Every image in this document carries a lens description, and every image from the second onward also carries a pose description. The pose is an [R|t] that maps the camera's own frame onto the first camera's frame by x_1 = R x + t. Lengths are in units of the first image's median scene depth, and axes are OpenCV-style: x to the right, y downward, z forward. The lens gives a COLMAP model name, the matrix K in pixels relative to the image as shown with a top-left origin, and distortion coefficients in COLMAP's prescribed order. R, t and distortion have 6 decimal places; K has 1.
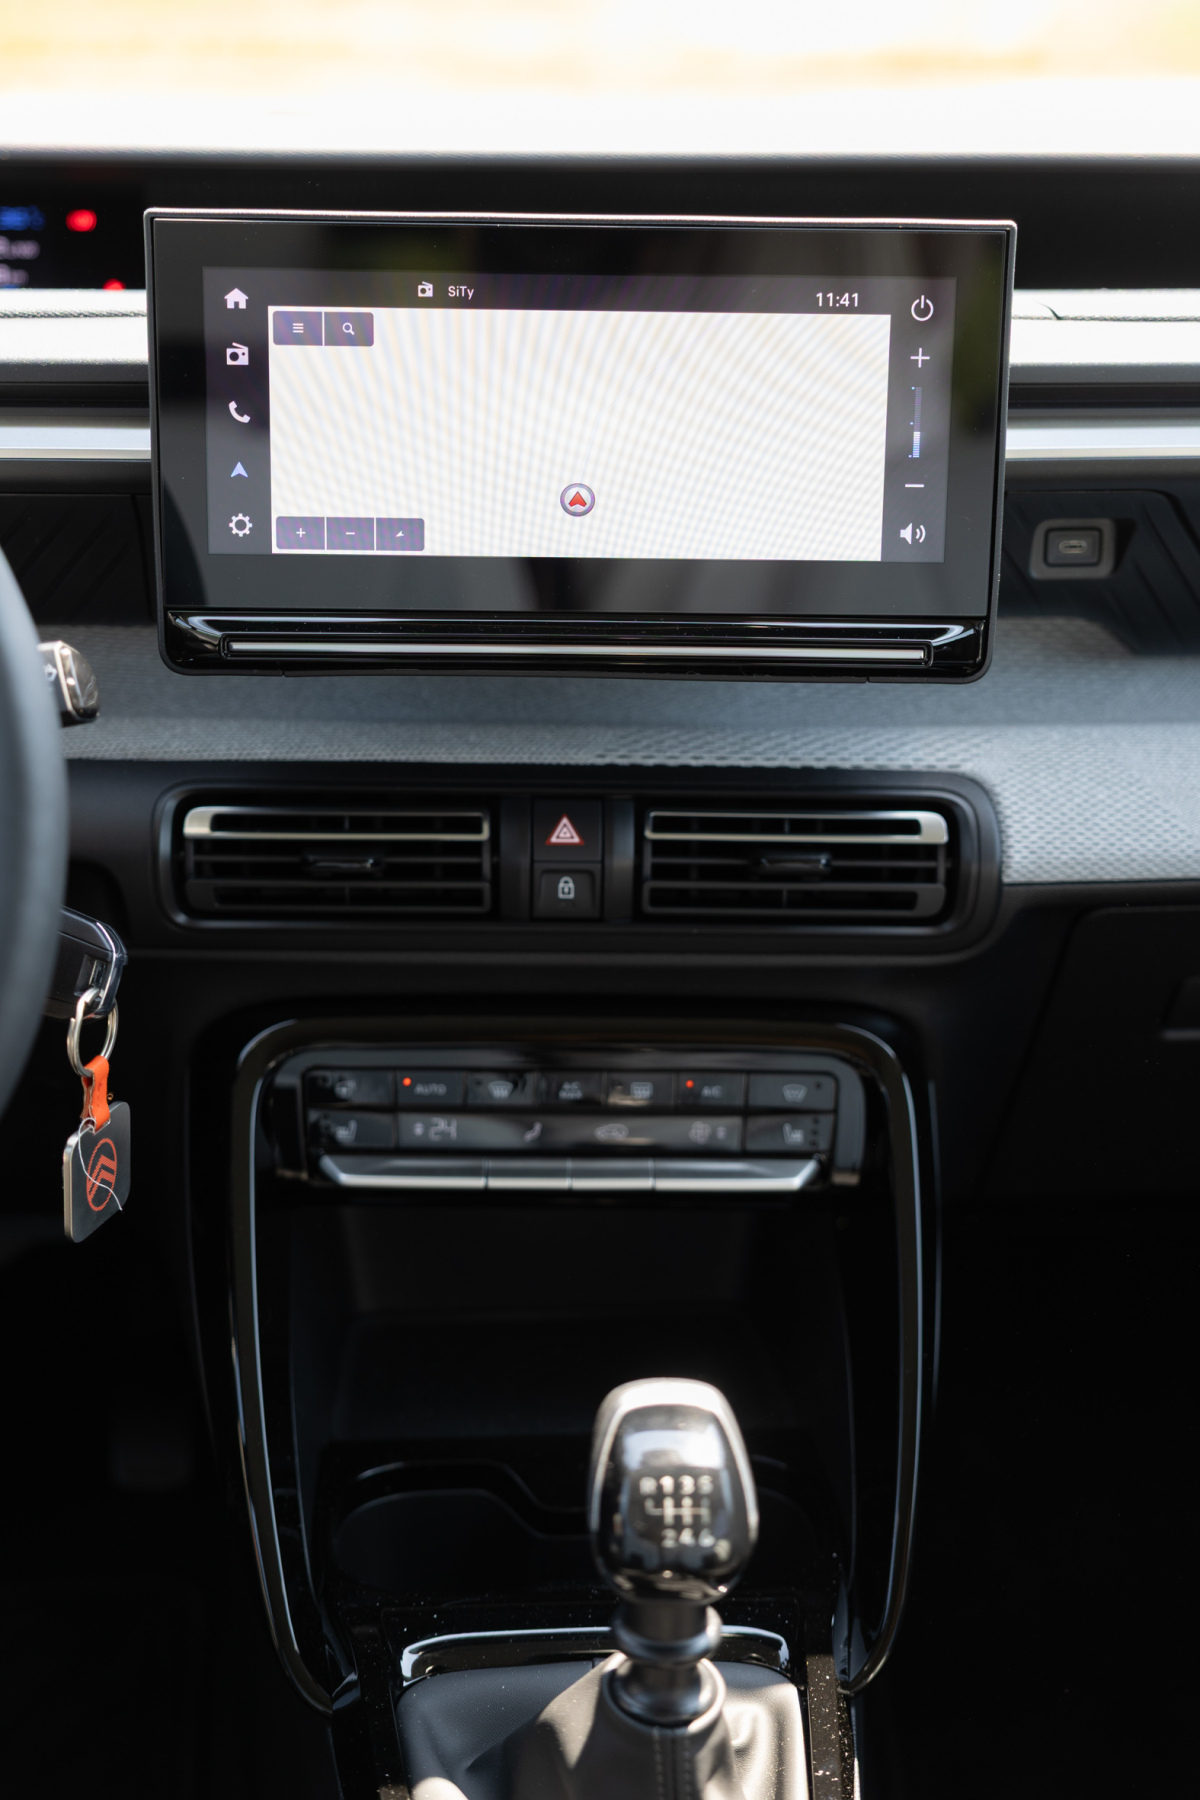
lens RADIAL K [[2734.1, 0, 588.9], [0, 2734.1, 916.7], [0, 0, 1]] dist [0.045396, 0.000000]
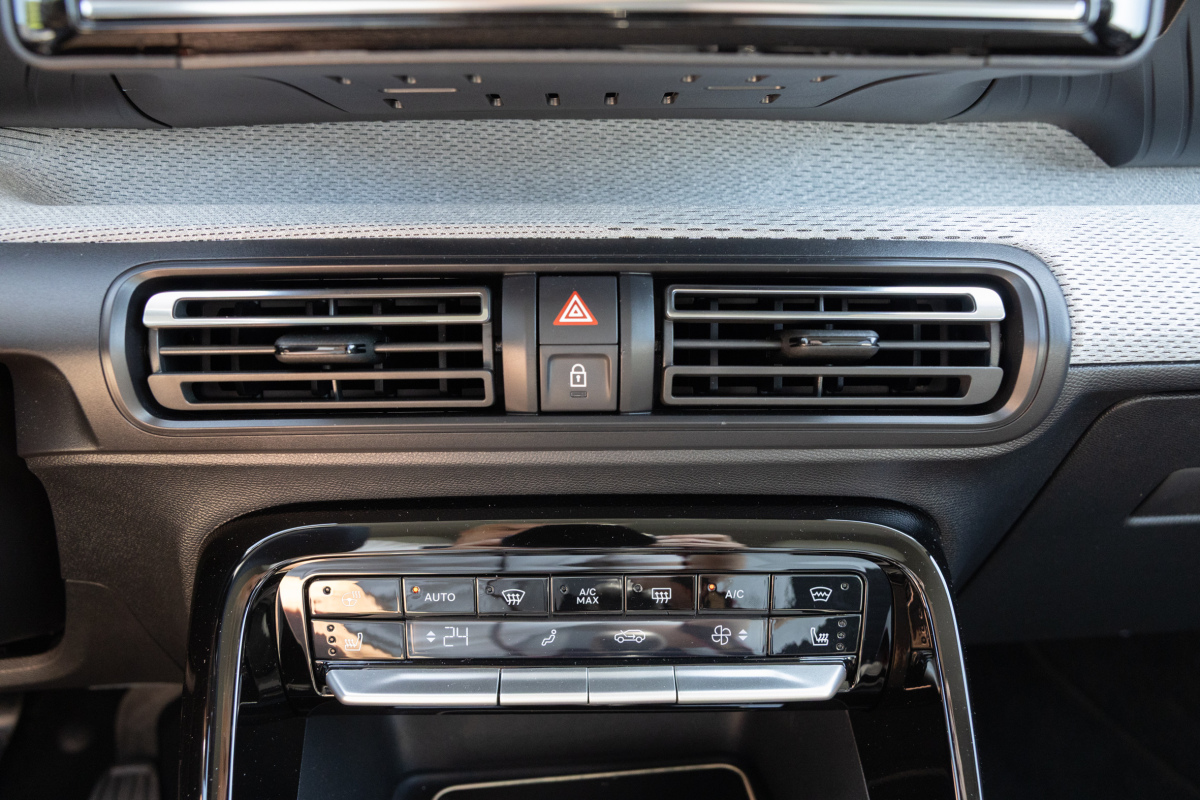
lens RADIAL K [[929.1, 0, 608.1], [0, 929.1, 413.1], [0, 0, 1]] dist [-0.020859, 0.015204]
pose [[0.999836, -0.014740, 0.010569, -0.001888], [0.015203, 0.998865, -0.045144, 0.015018], [-0.009891, 0.045298, 0.998925, 0.699280]]
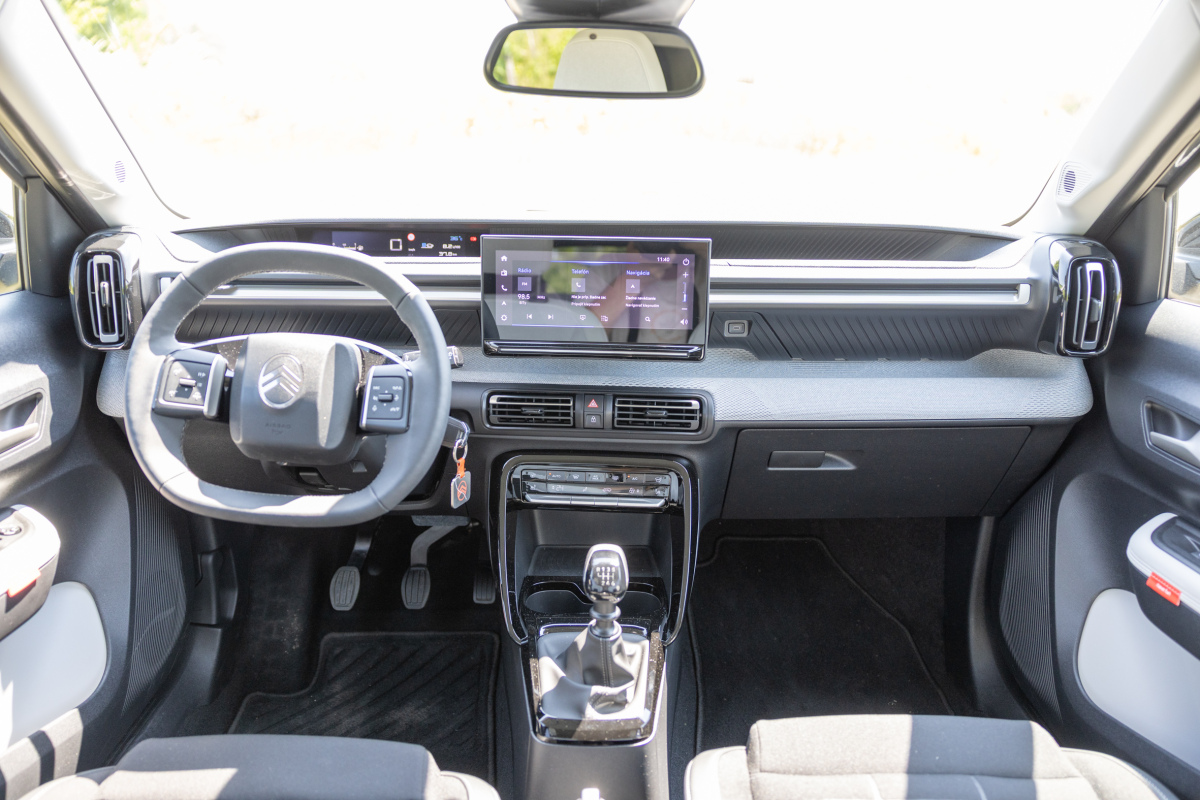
lens RADIAL K [[943.0, 0, 595.6], [0, 943.0, 402.1], [0, 0, 1]] dist [-0.013839, 0.025607]
pose [[0.996648, 0.017596, -0.079891, 0.093658], [-0.023919, 0.996596, -0.078893, 0.064871], [0.078231, 0.080539, 0.993677, -0.240632]]
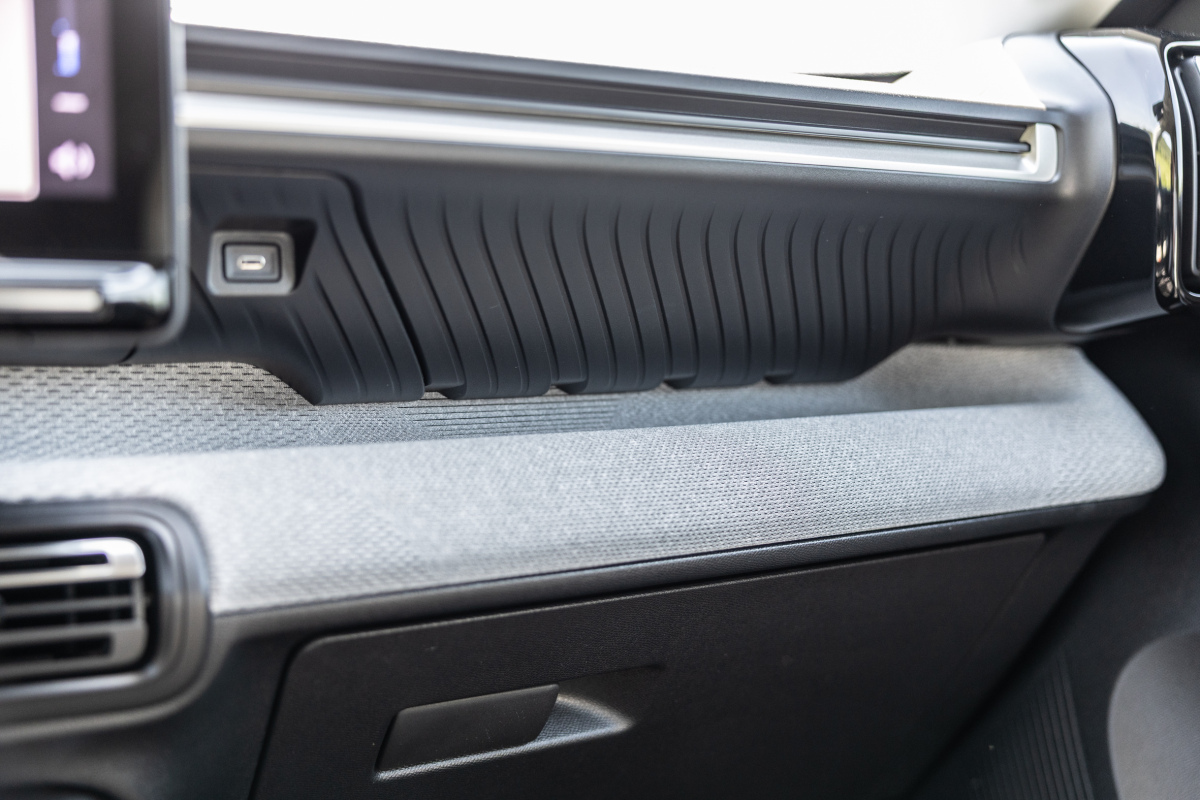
lens RADIAL K [[1401.7, 0, 604.0], [0, 1401.7, 404.1], [0, 0, 1]] dist [-0.006295, 0.000000]
pose [[0.889884, -0.040562, 0.454381, 0.060681], [0.158901, 0.961222, -0.225393, 0.045246], [-0.427619, 0.272775, 0.861821, 0.535641]]
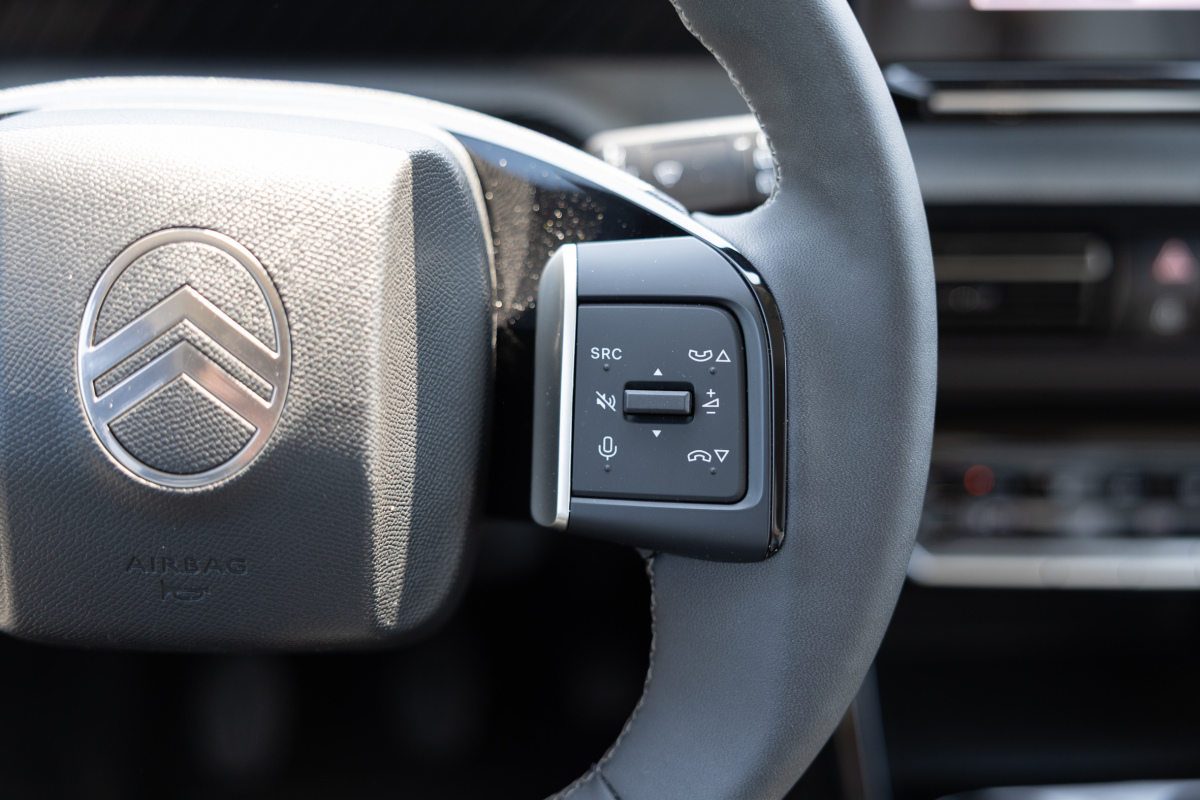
lens RADIAL K [[1650.3, 0, 596.0], [0, 1650.3, 396.6], [0, 0, 1]] dist [0.022259, 0.000000]
pose [[0.999941, -0.005876, -0.009112, -0.224120], [0.007182, 0.988573, 0.150572, -0.075020], [0.008123, -0.150628, 0.988557, 0.361495]]
